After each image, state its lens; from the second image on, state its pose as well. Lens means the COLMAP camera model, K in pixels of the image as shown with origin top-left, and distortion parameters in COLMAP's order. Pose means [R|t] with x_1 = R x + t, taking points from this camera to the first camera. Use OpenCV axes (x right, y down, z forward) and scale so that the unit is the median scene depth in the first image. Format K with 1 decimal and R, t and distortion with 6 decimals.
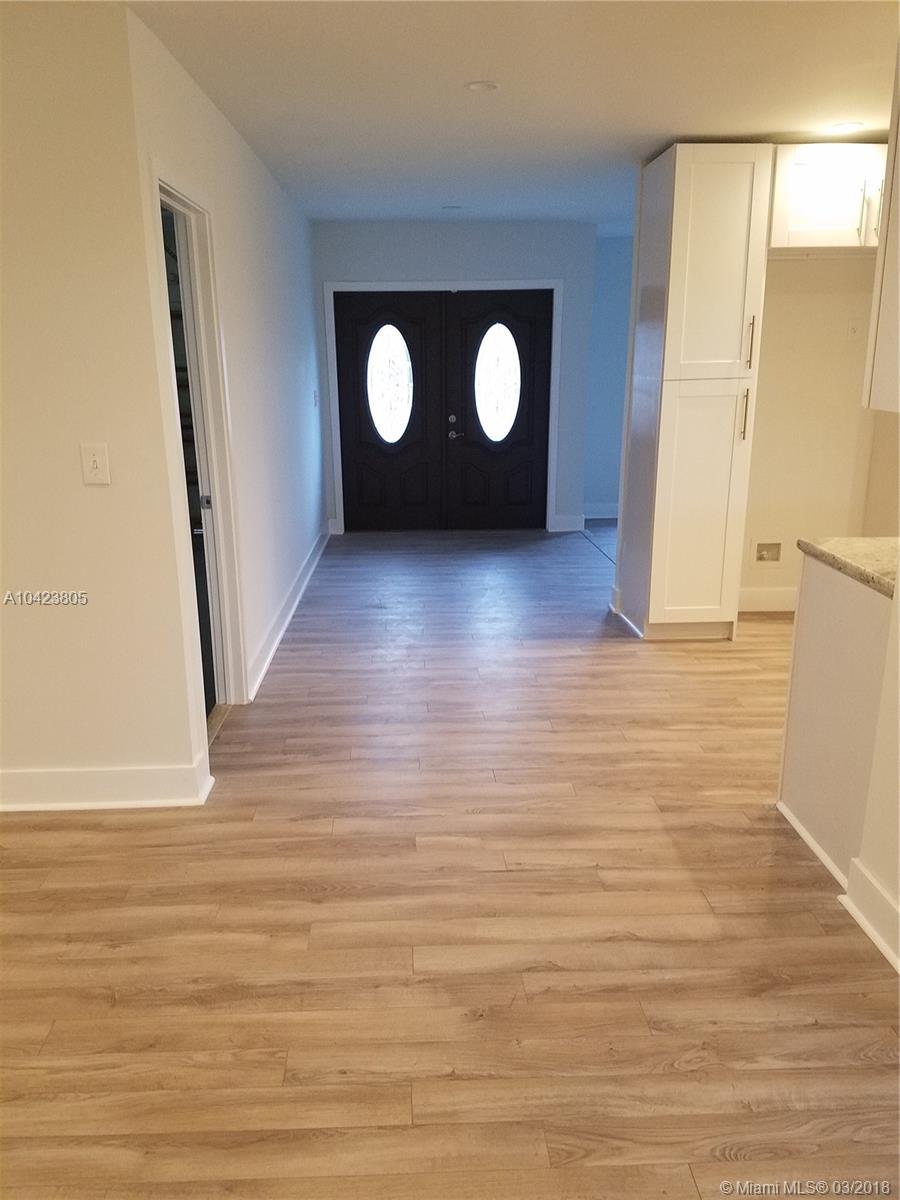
lens RADIAL K [[1001.4, 0, 450.0], [0, 1001.4, 600.0], [0, 0, 1]] dist [0.162448, -0.323291]
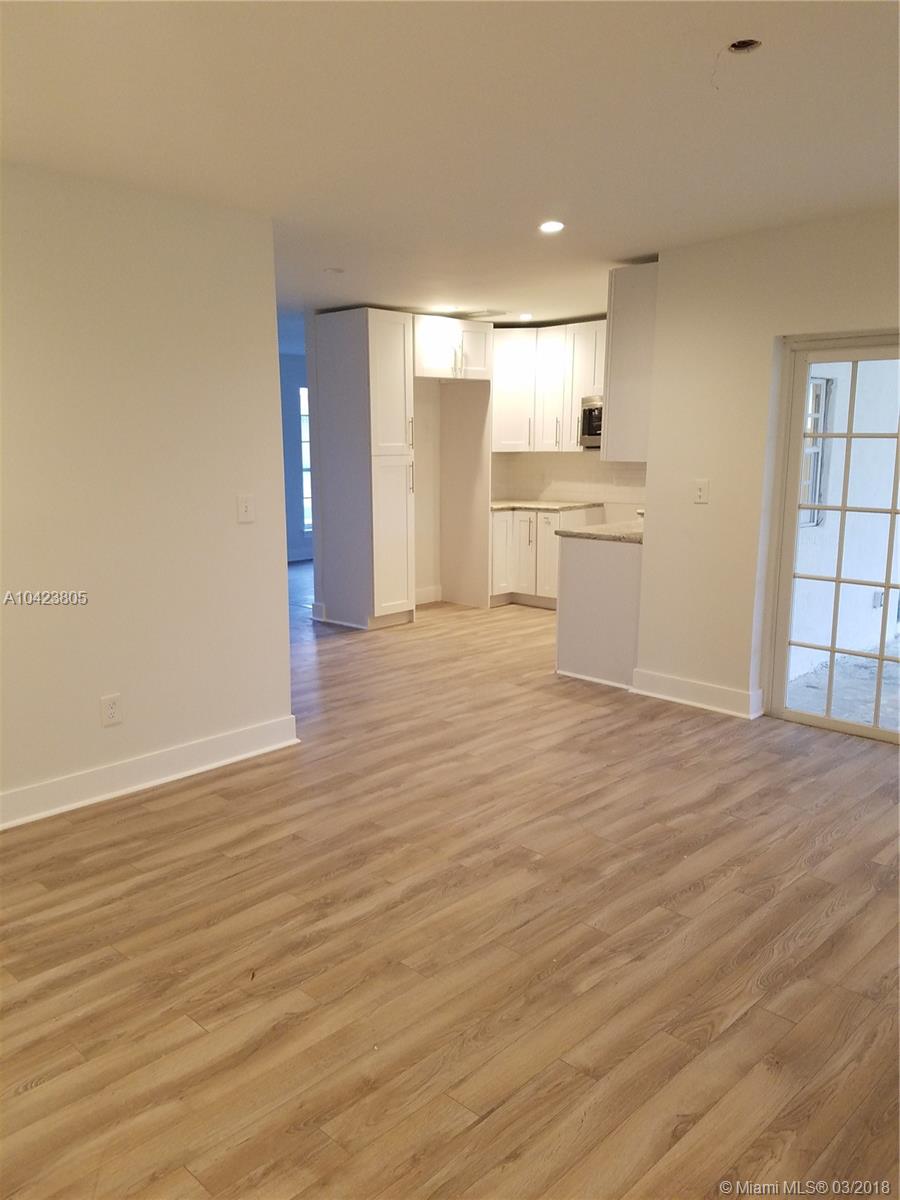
lens RADIAL K [[889.7, 0, 446.5], [0, 889.7, 586.0], [0, 0, 1]] dist [0.177606, -0.303400]
pose [[0.751233, -0.112666, 0.650351, -1.174602], [0.169454, 0.985219, -0.025061, 0.052364], [-0.637914, 0.129032, 0.759221, -0.250561]]
